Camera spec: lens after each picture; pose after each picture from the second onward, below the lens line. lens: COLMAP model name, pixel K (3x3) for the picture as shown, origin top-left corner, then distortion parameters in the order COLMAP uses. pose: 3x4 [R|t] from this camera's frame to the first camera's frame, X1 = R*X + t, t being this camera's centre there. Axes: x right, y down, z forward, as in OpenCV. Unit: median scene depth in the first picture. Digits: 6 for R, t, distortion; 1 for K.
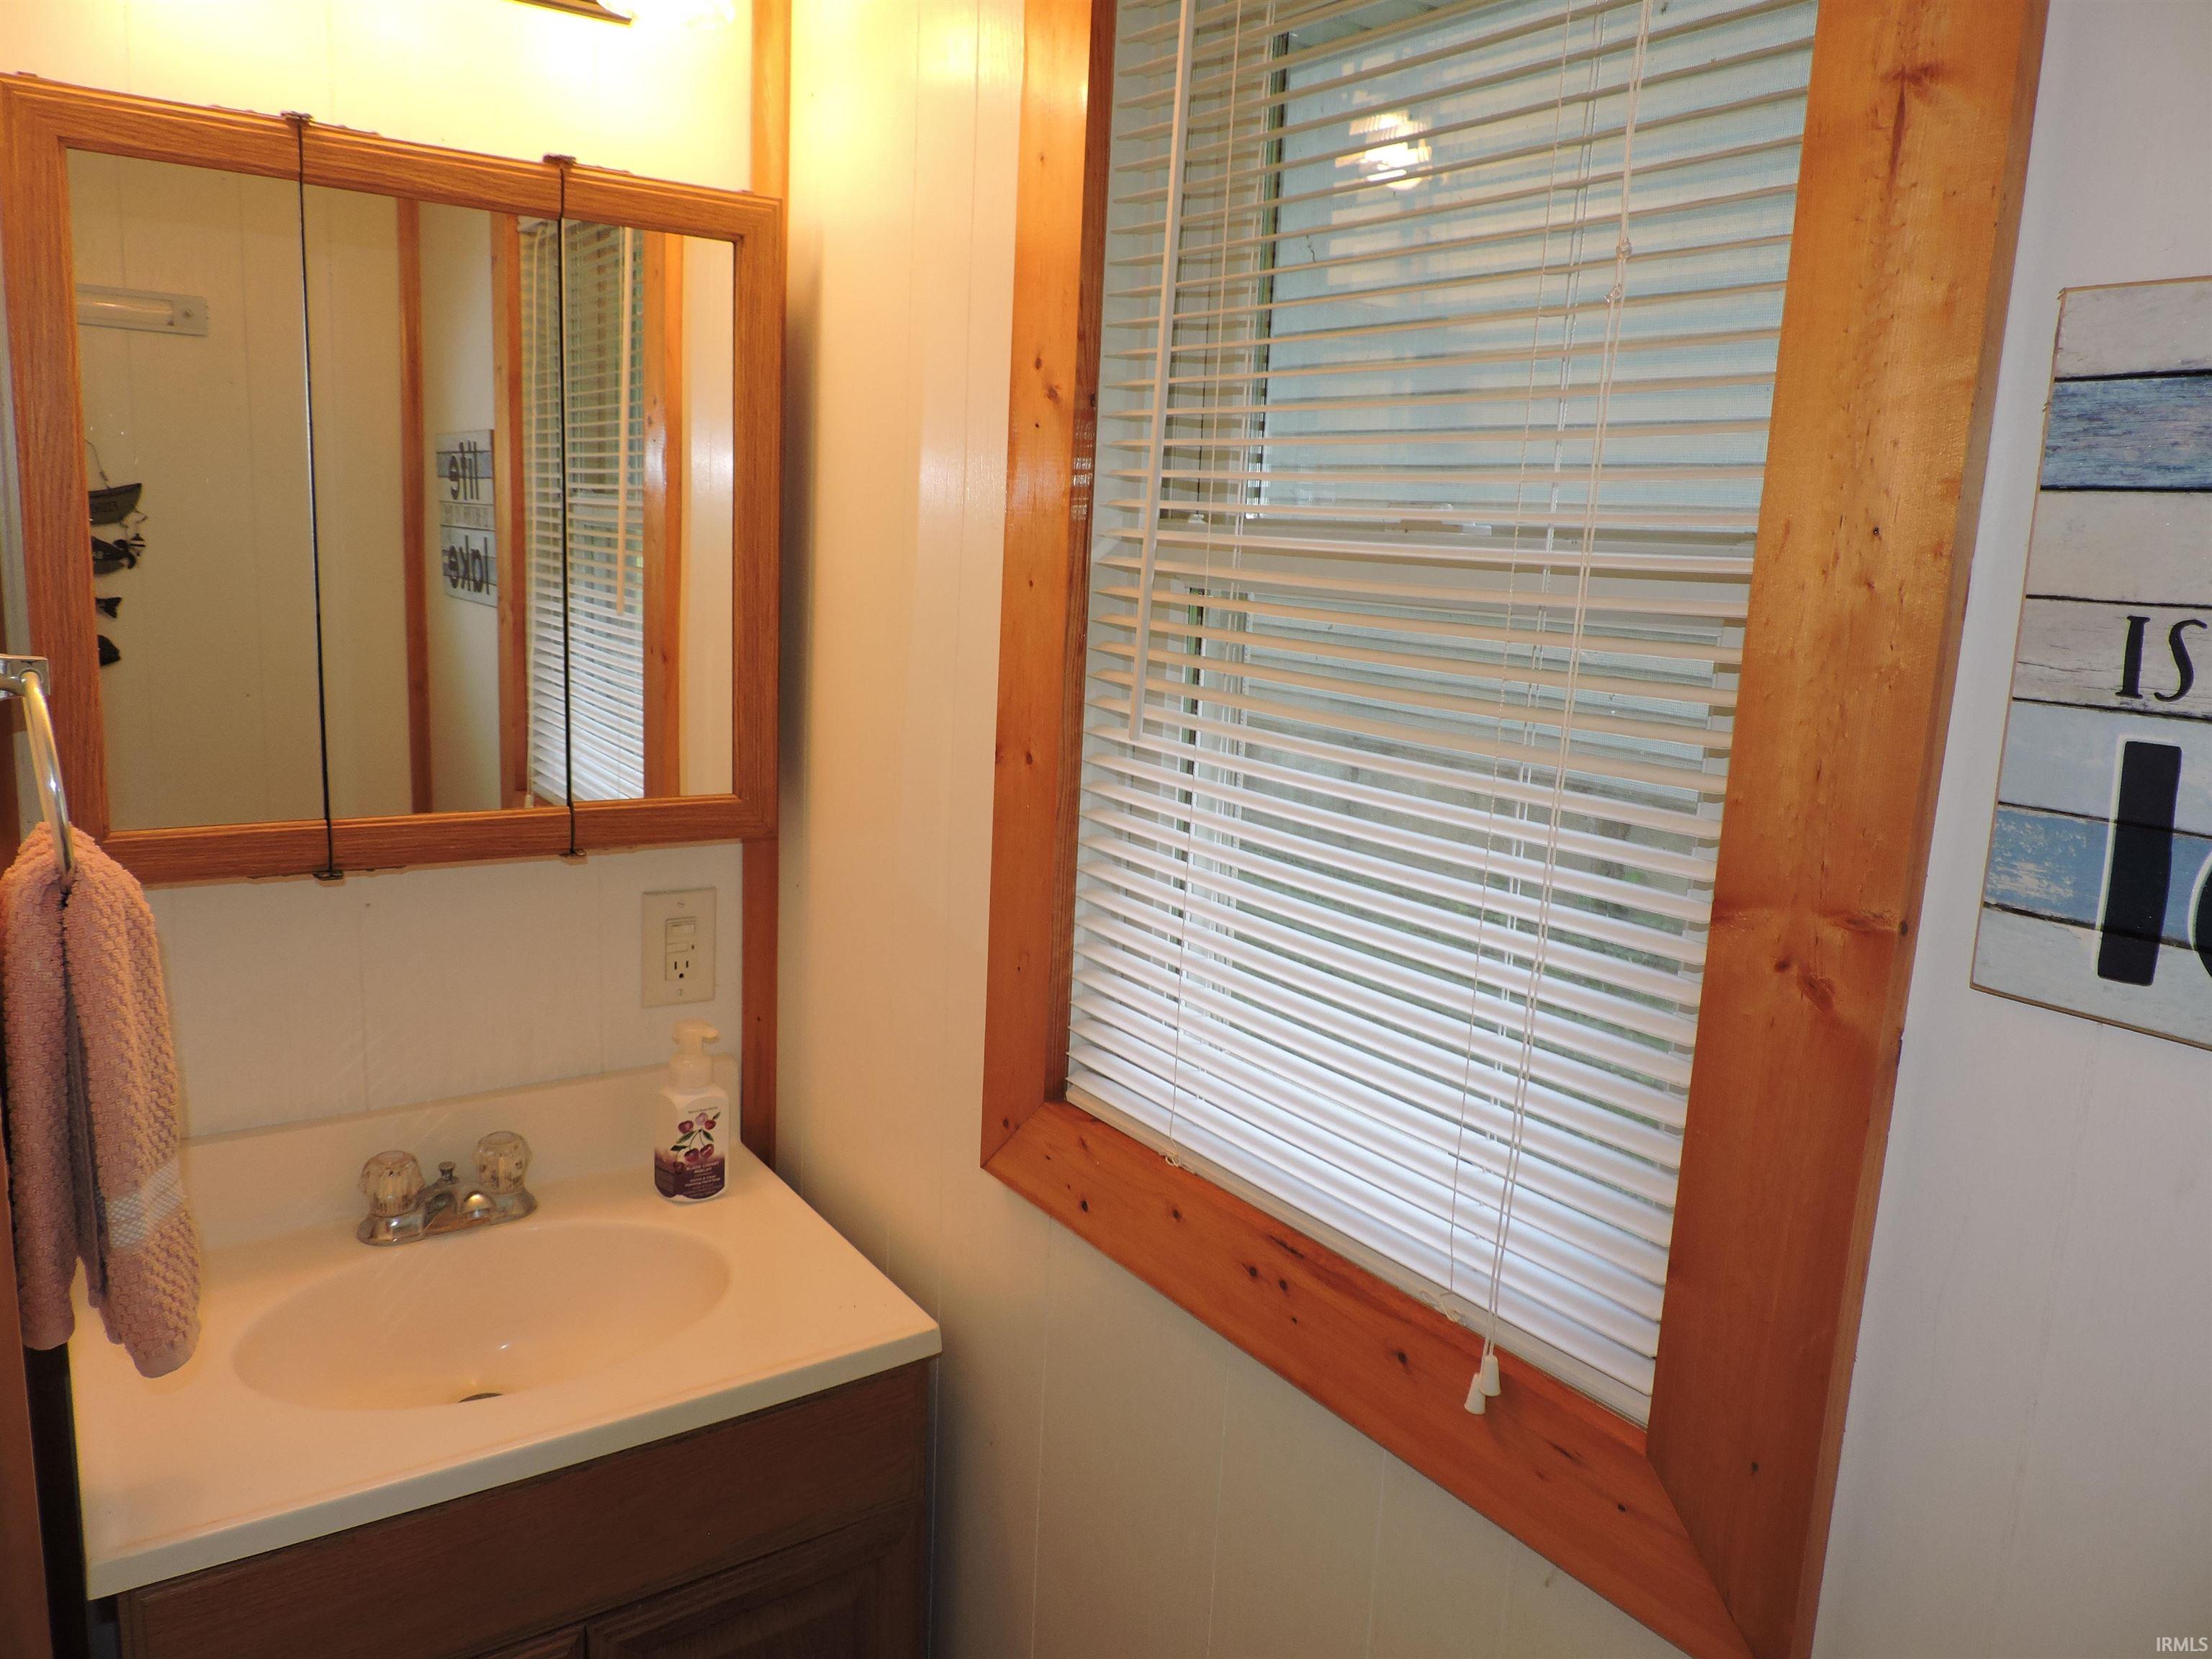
lens RADIAL K [[1569.5, 0, 1115.0], [0, 1569.5, 821.1], [0, 0, 1]] dist [-0.005059, 0.001389]
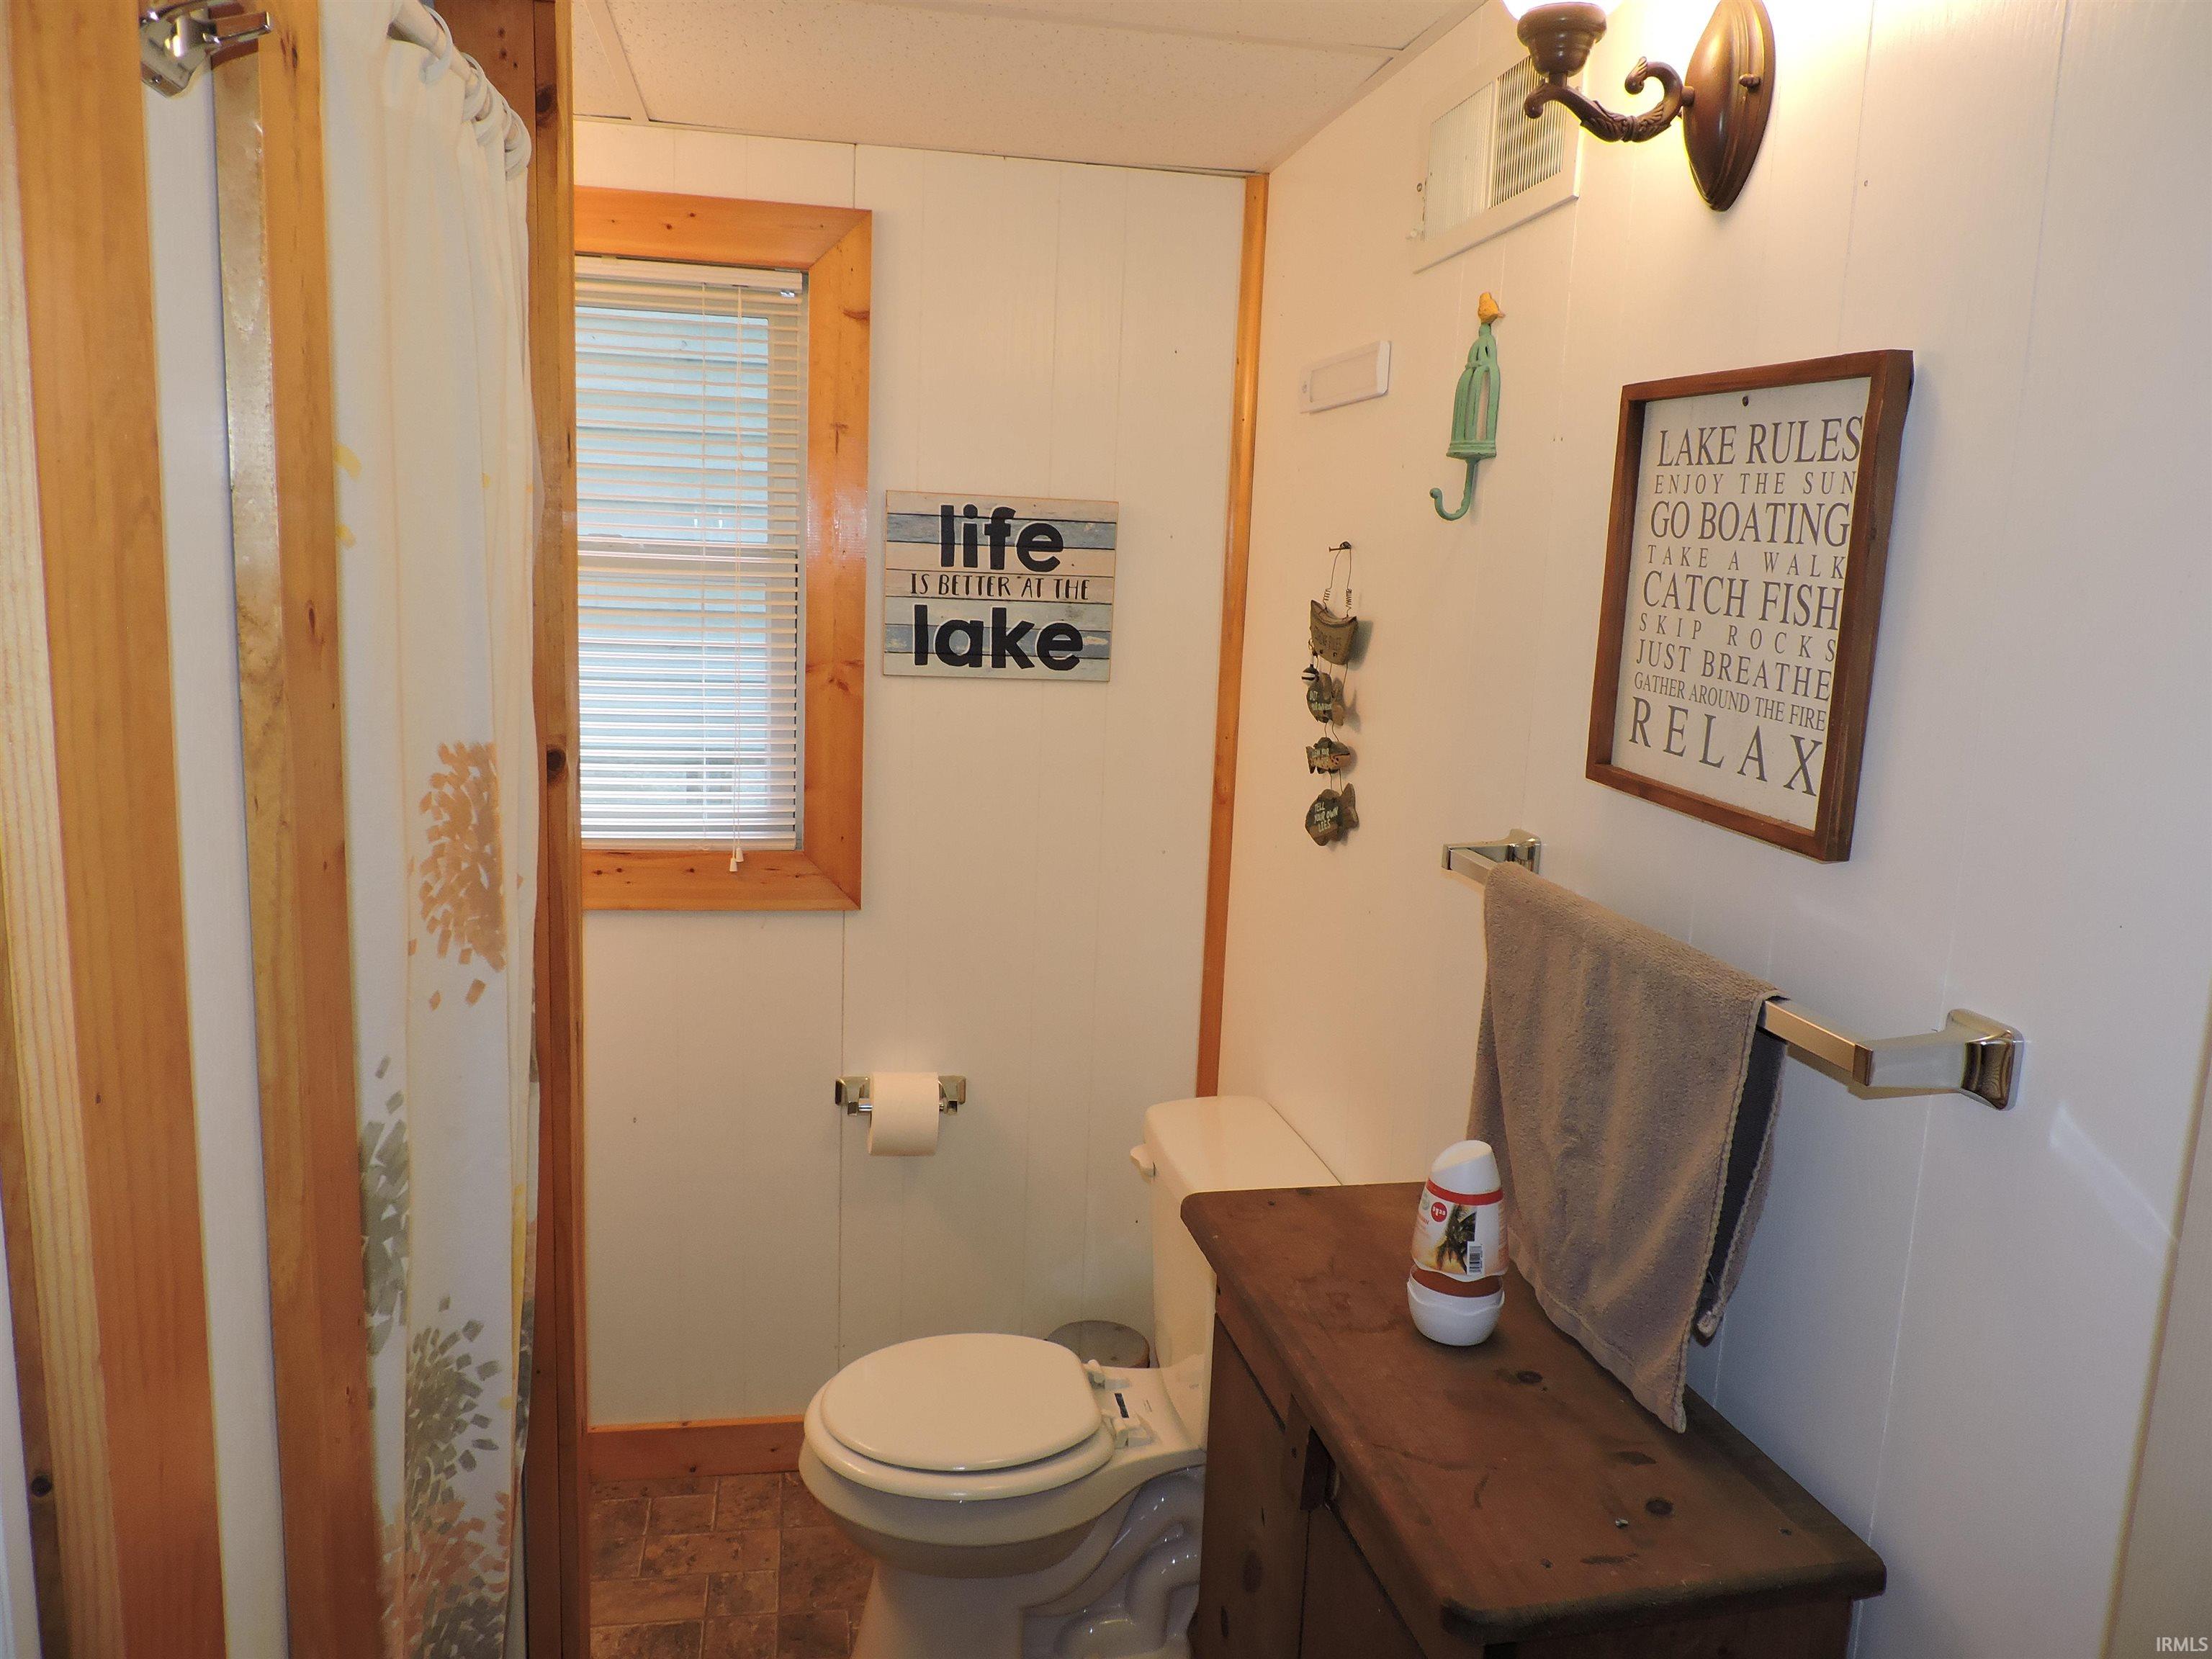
lens RADIAL K [[1565.2, 0, 1106.0], [0, 1565.2, 829.5], [0, 0, 1]] dist [-0.006014, -0.004046]
pose [[0.405442, -0.188067, 0.894565, -2.659769], [0.141853, 0.979697, 0.141673, 0.013817], [-0.903047, 0.069456, 0.423889, -1.030462]]
